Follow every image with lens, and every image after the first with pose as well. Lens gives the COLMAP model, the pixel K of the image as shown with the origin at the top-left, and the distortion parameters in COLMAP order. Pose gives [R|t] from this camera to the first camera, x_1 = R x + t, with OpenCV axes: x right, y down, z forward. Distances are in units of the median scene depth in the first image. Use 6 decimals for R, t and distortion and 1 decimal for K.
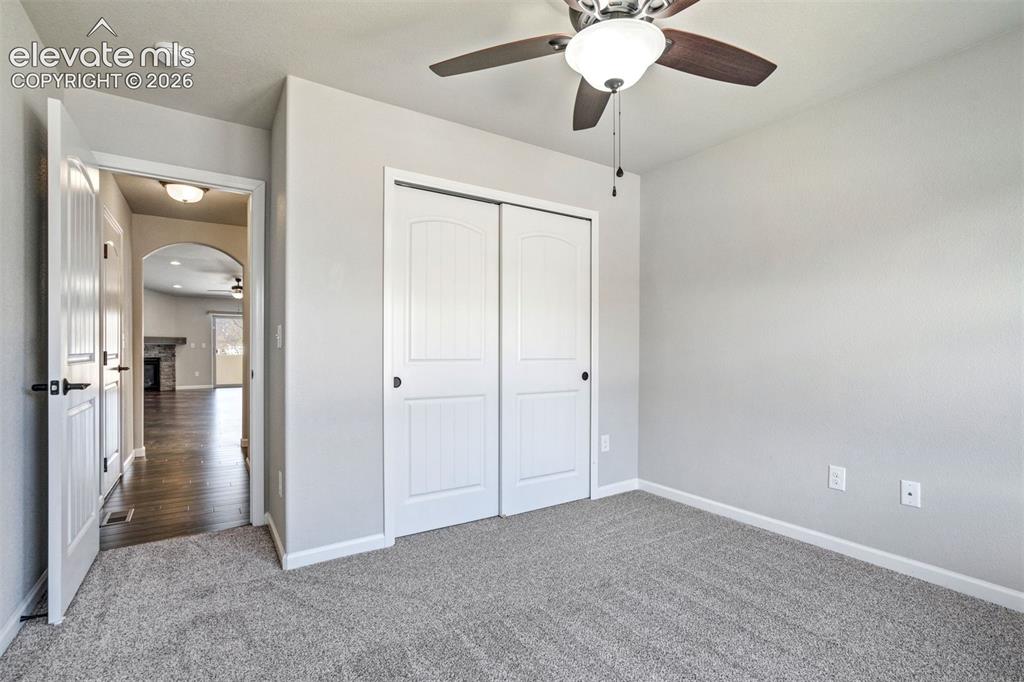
lens RADIAL K [[470.2, 0, 518.3], [0, 470.2, 351.3], [0, 0, 1]] dist [-0.015800, 0.000954]
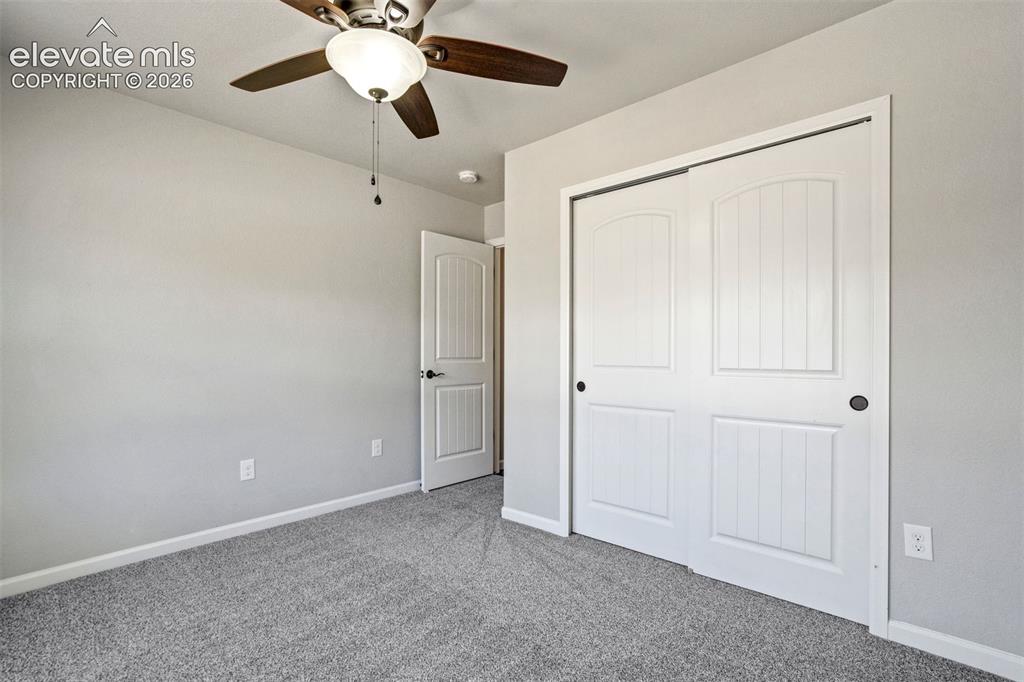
lens RADIAL K [[470.2, 0, 518.3], [0, 470.2, 351.3], [0, 0, 1]] dist [-0.015800, 0.000954]
pose [[0.254530, -0.012157, -0.966988, 0.740103], [-0.006196, 0.999880, -0.014201, 0.003257], [0.967045, 0.009606, 0.254424, 0.605834]]
